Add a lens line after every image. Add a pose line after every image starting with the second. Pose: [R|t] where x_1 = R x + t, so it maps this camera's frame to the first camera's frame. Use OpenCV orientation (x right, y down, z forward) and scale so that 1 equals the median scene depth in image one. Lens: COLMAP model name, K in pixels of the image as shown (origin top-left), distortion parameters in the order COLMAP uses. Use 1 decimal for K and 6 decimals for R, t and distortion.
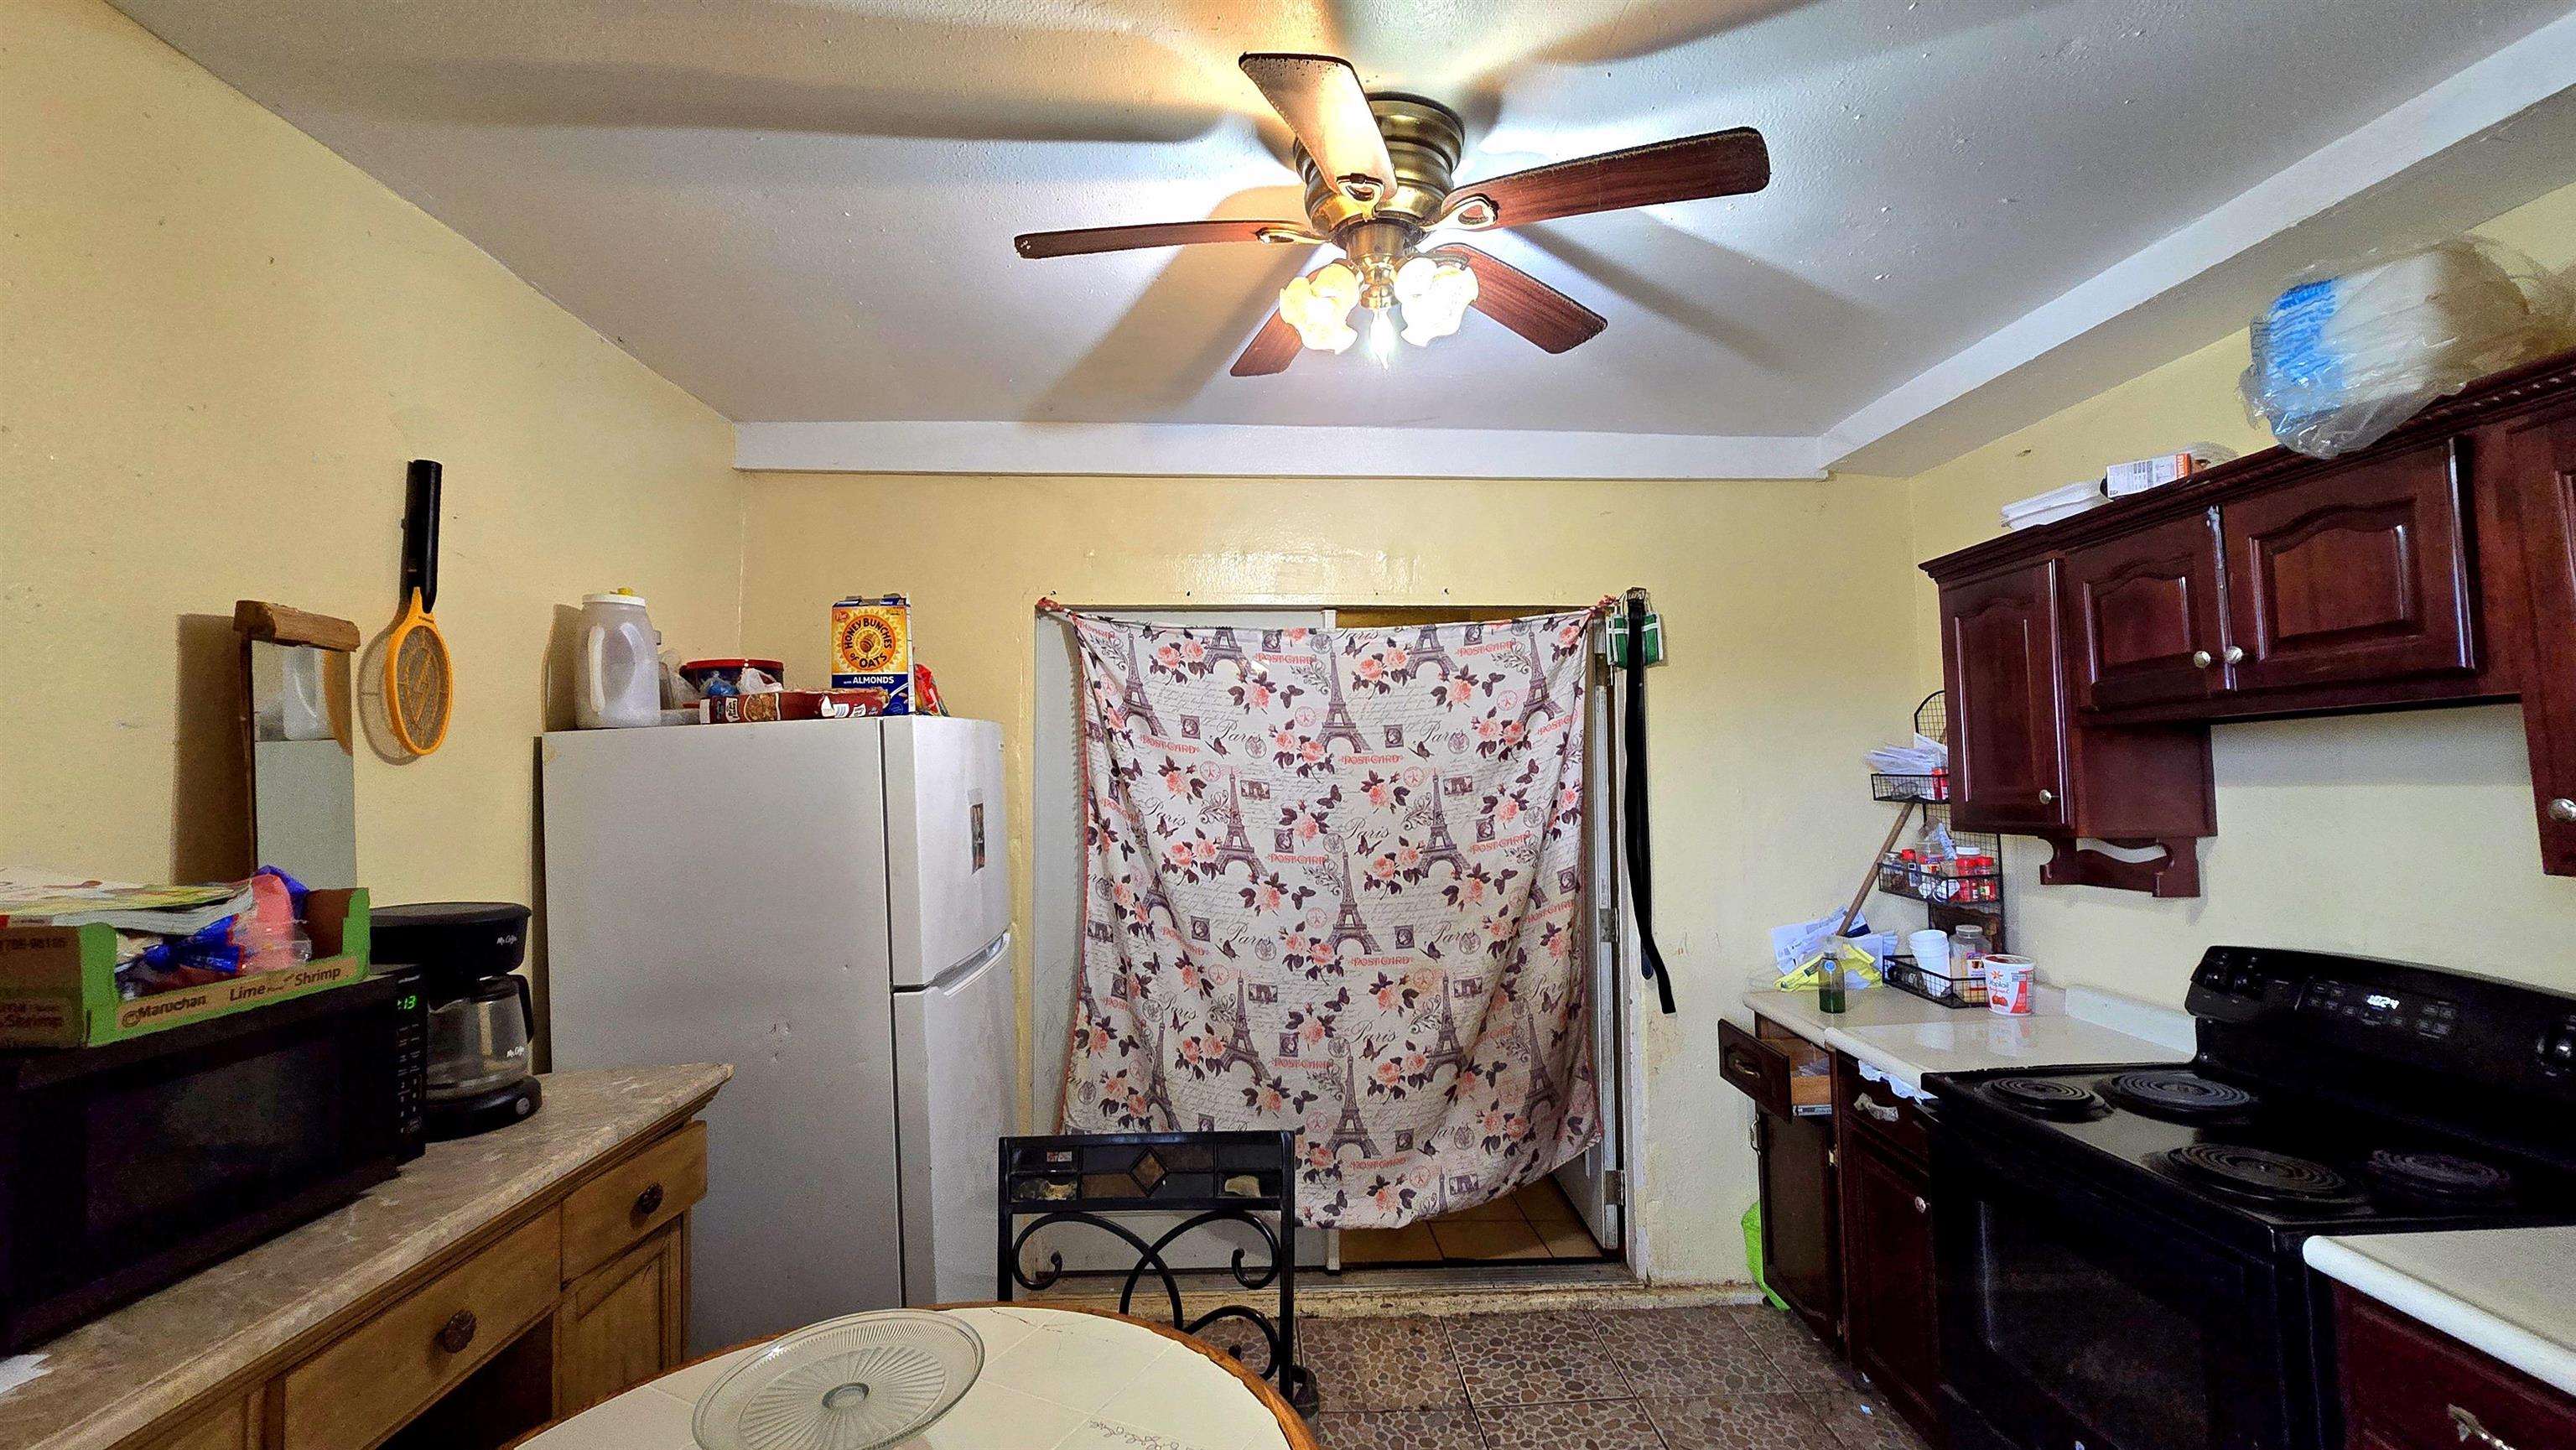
lens RADIAL K [[1052.4, 0, 1277.7], [0, 1052.4, 718.3], [0, 0, 1]] dist [-0.005679, 0.000765]
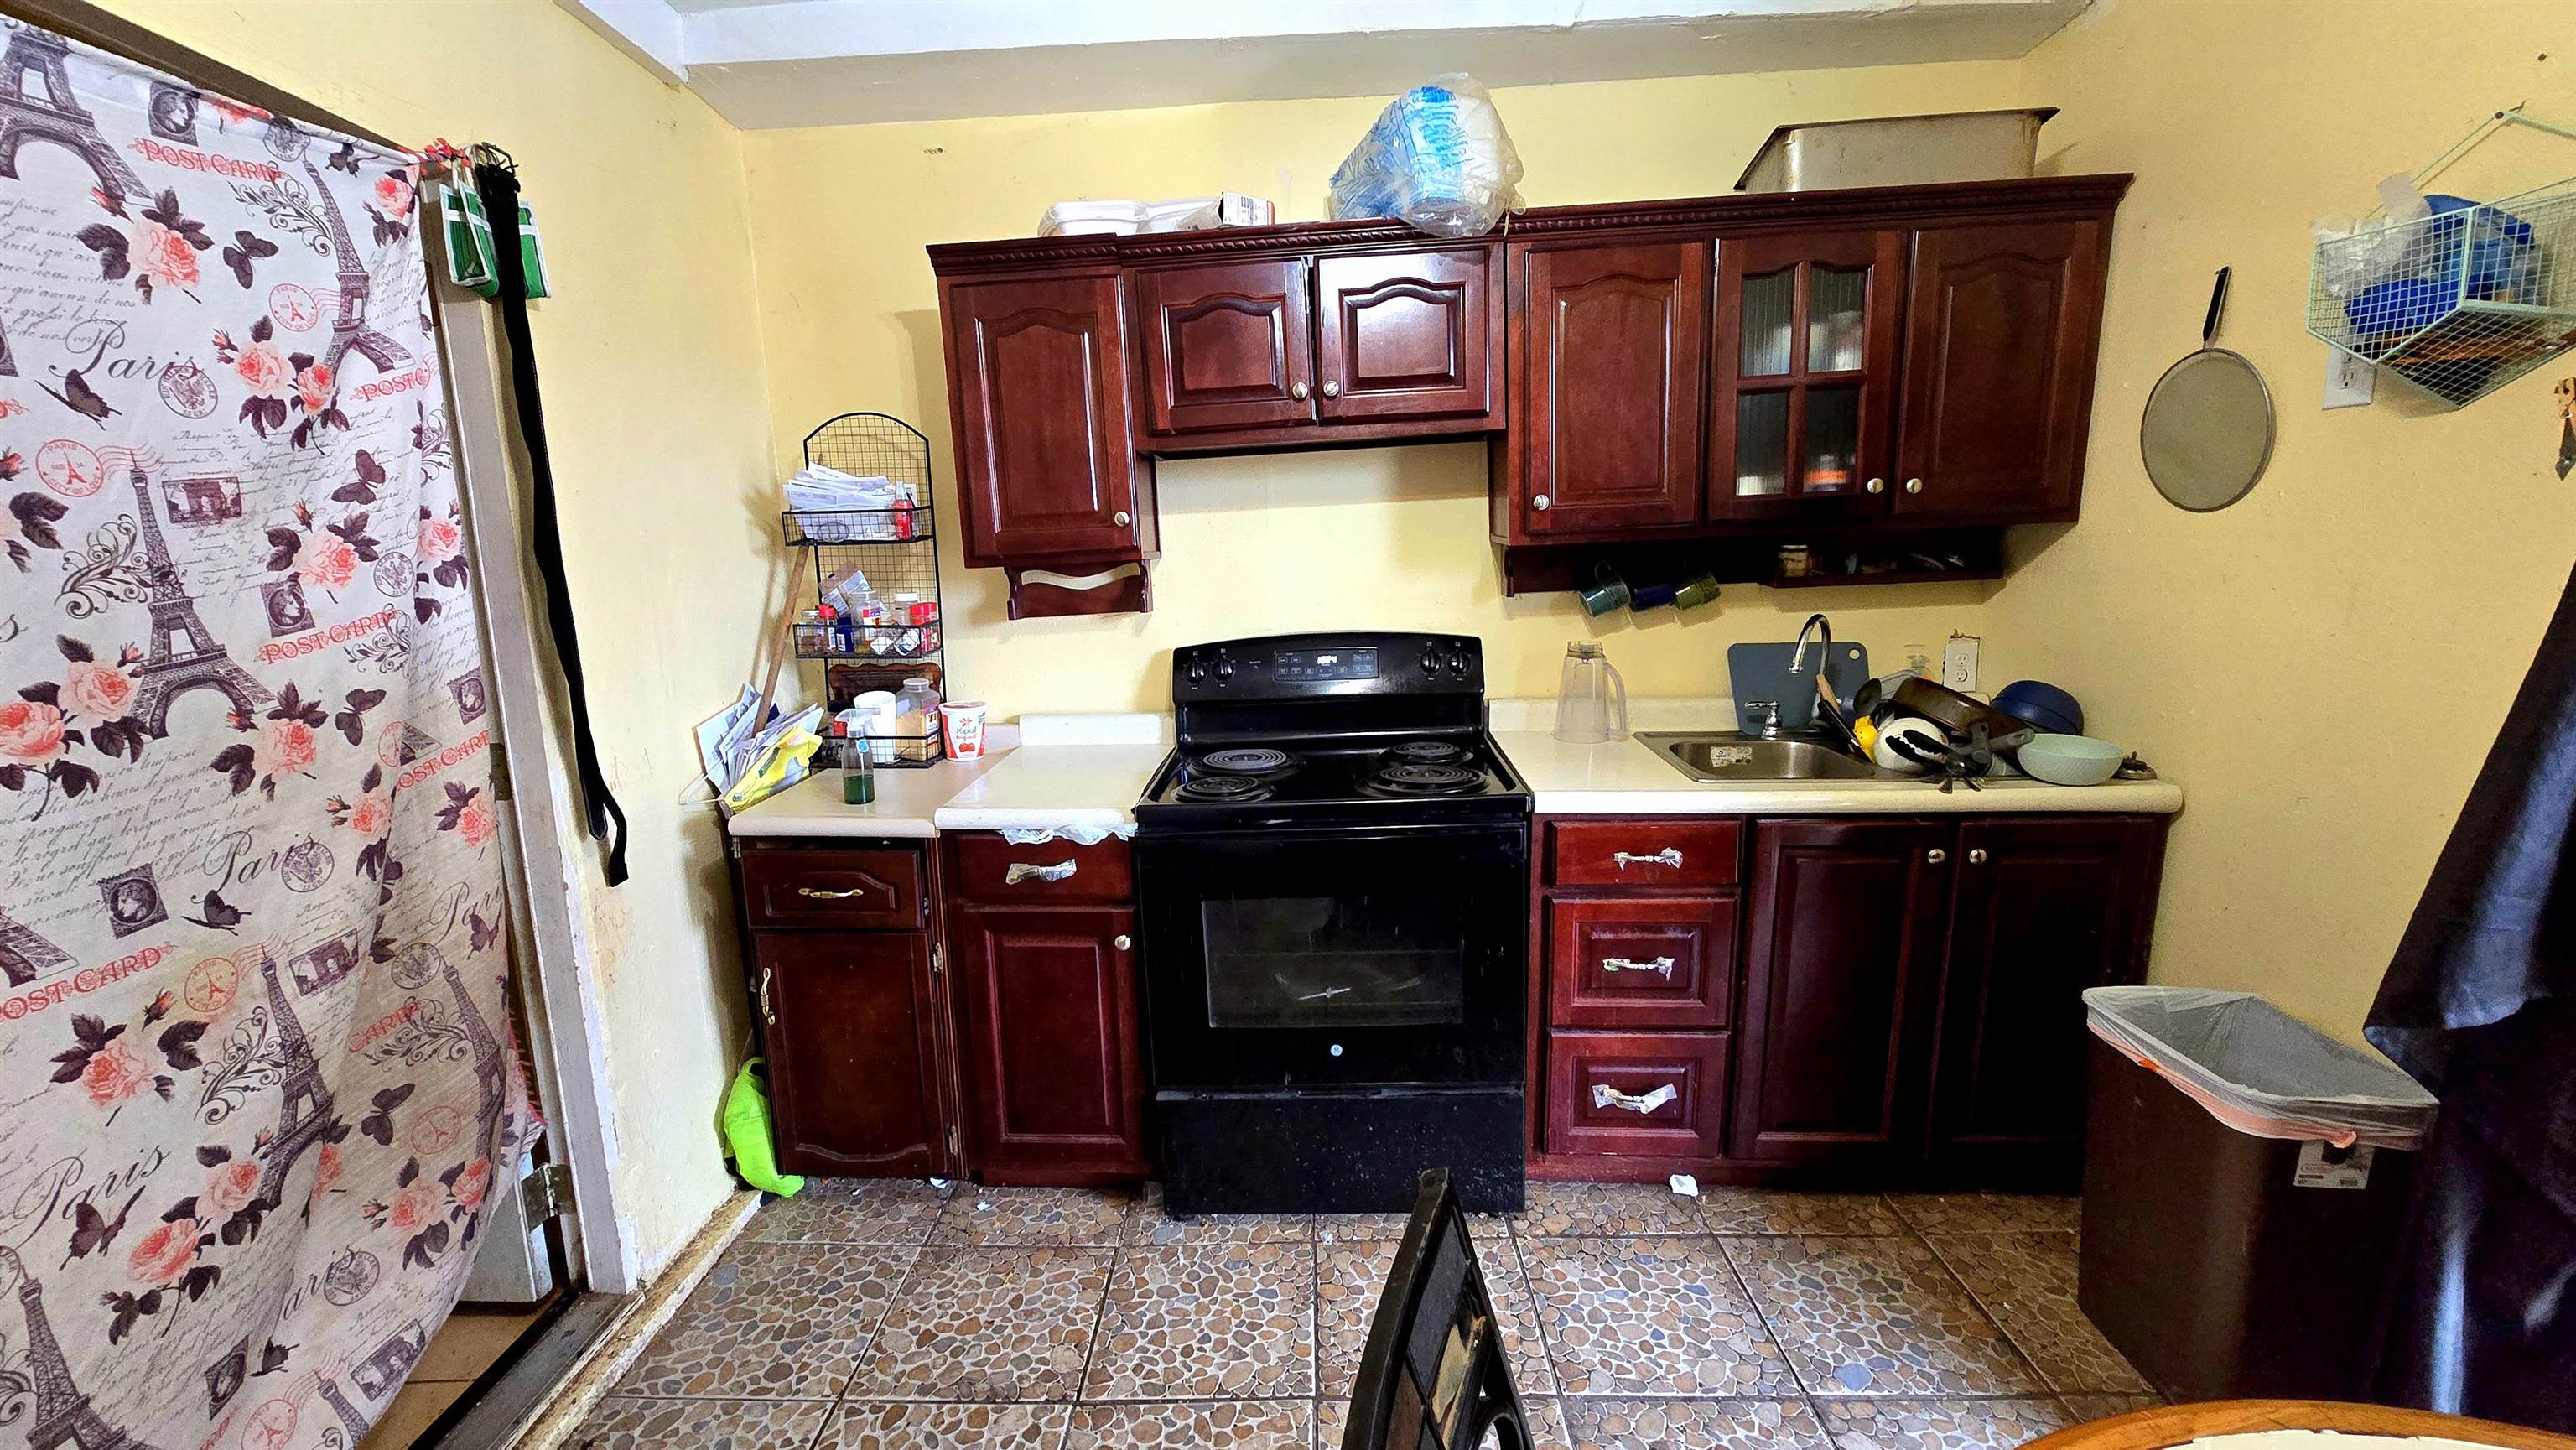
lens RADIAL K [[1052.4, 0, 1277.7], [0, 1052.4, 718.3], [0, 0, 1]] dist [-0.005679, 0.000765]
pose [[0.064142, -0.149583, 0.986667, -0.211919], [-0.019112, 0.988337, 0.151078, 0.078936], [-0.997758, -0.028548, 0.060535, 0.570084]]
